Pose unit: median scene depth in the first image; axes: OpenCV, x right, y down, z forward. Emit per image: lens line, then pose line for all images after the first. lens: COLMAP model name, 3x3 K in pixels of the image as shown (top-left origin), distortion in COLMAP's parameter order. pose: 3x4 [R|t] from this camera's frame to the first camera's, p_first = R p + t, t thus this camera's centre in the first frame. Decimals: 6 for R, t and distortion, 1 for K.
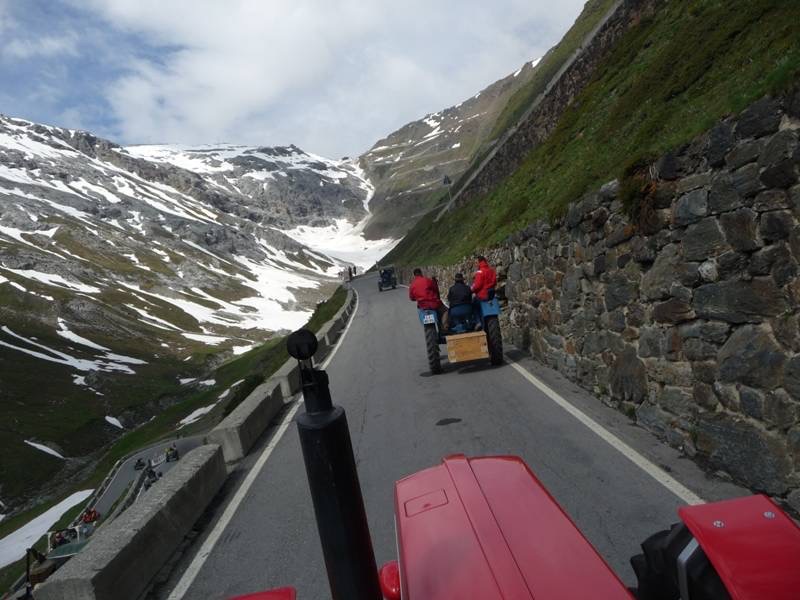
lens RADIAL K [[660.4, 0, 399.6], [0, 660.4, 292.0], [0, 0, 1]] dist [-0.051749, 0.057746]
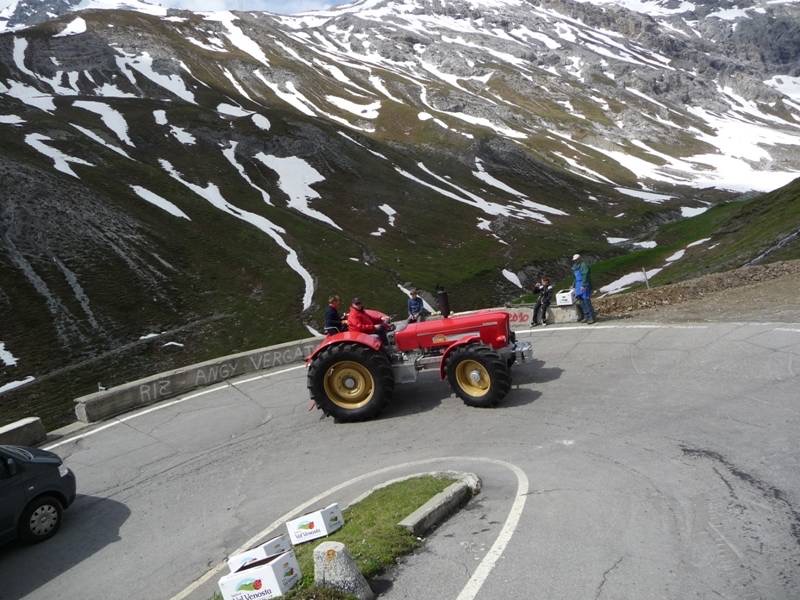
lens RADIAL K [[660.4, 0, 399.6], [0, 660.4, 292.0], [0, 0, 1]] dist [-0.051749, 0.057746]
pose [[0.803593, 0.144148, -0.577460, -0.044421], [-0.036534, 0.980345, 0.193877, 0.030490], [0.594058, -0.134701, 0.793064, 0.137227]]
